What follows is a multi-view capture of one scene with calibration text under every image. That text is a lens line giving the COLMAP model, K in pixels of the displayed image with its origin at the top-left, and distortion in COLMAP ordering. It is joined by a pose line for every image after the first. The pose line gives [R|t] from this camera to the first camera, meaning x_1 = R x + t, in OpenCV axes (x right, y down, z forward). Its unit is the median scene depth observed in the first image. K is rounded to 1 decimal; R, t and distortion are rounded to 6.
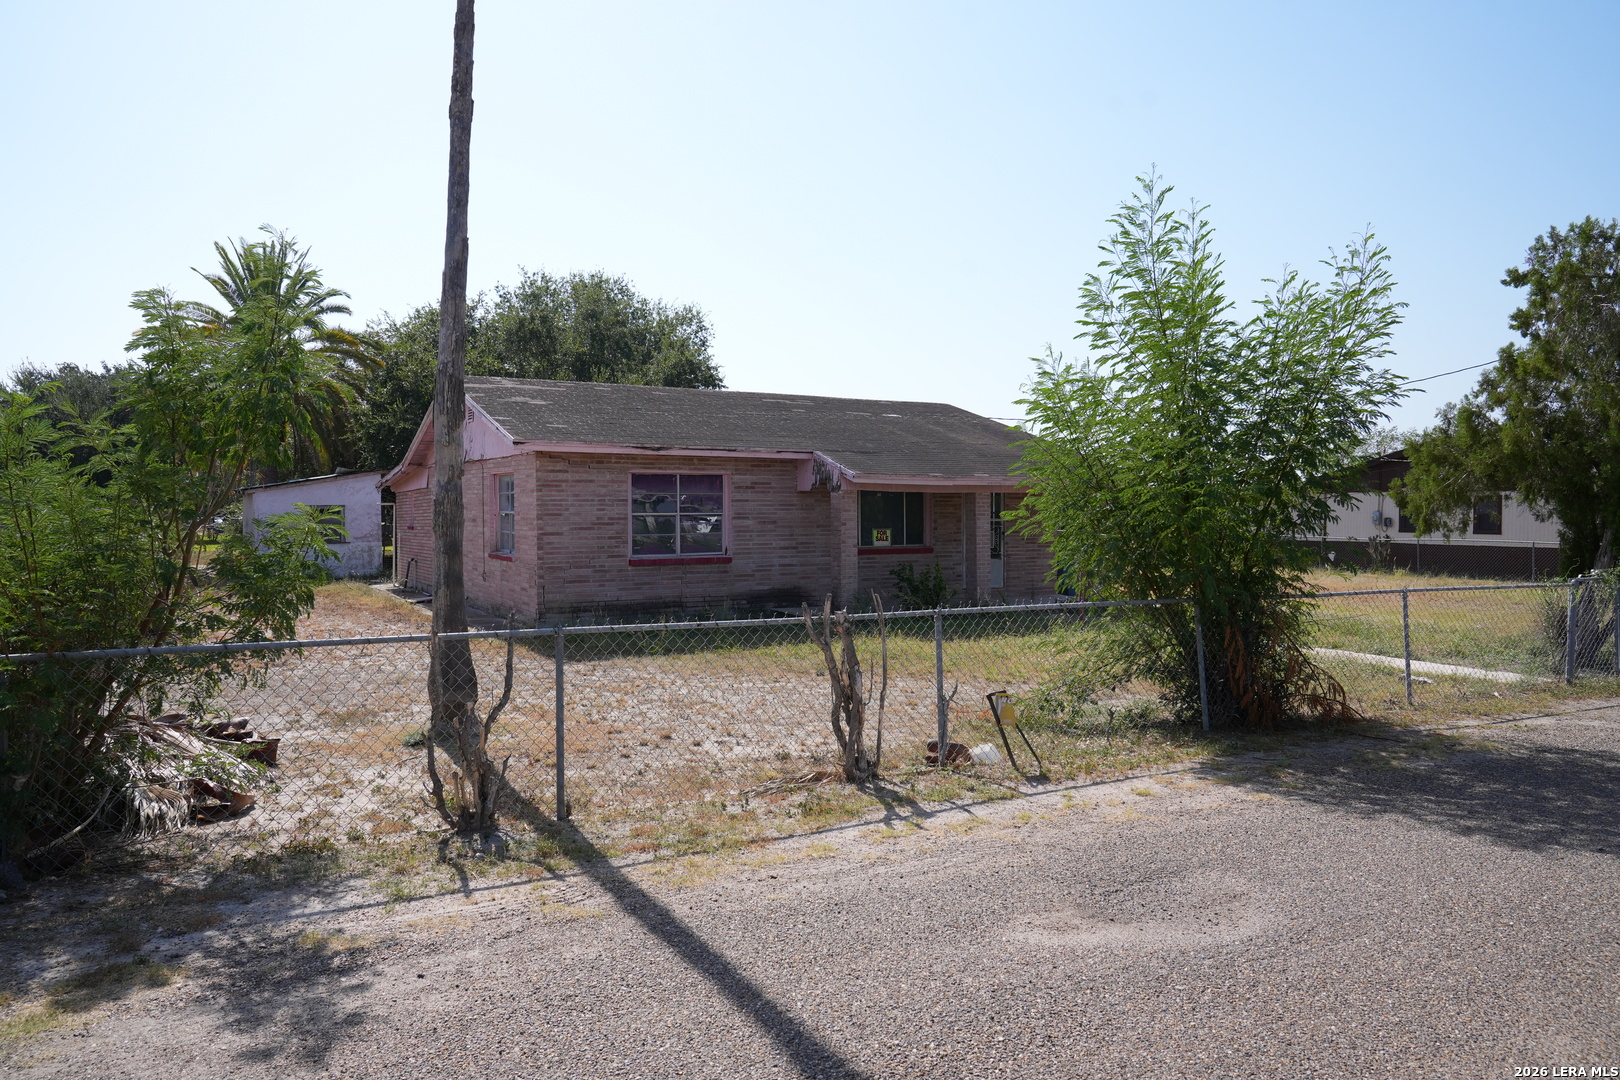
lens RADIAL K [[1089.0, 0, 809.0], [0, 1089.0, 546.8], [0, 0, 1]] dist [-0.039925, 0.028102]
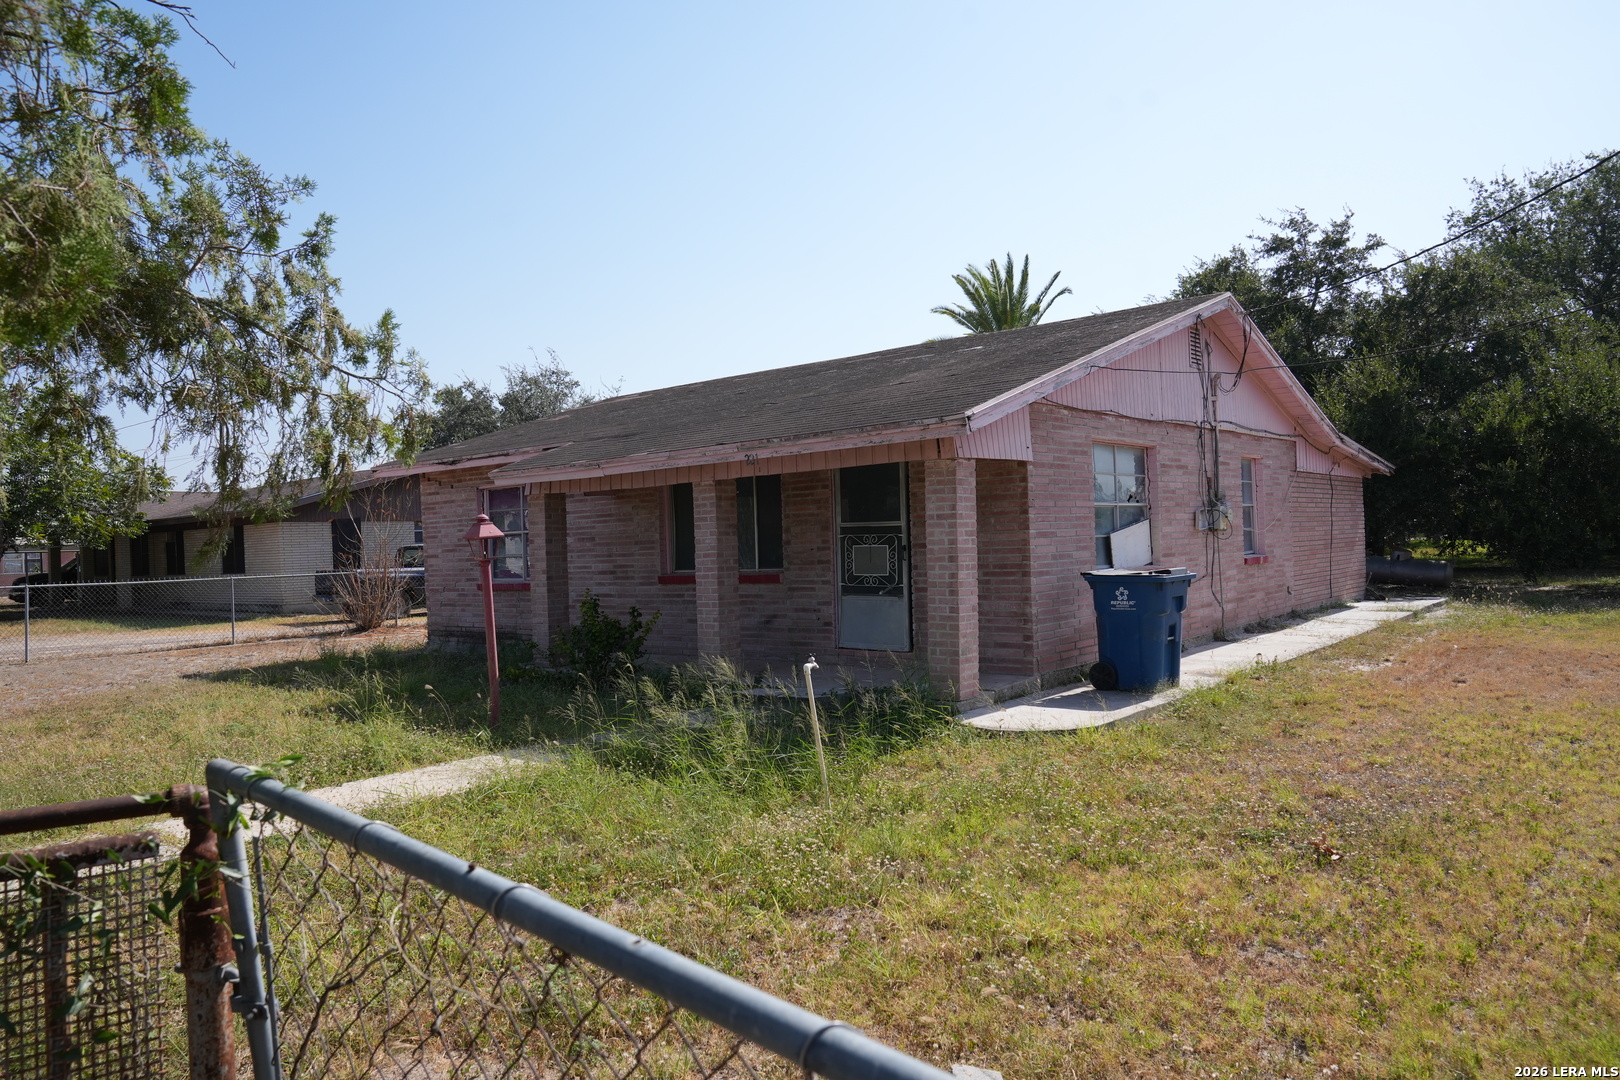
lens RADIAL K [[1089.0, 0, 809.0], [0, 1089.0, 546.8], [0, 0, 1]] dist [-0.039925, 0.028102]
pose [[0.347286, -0.005448, -0.937744, 0.743636], [0.008044, 0.999964, -0.002831, -0.013566], [0.937725, -0.006560, 0.347317, 0.880236]]
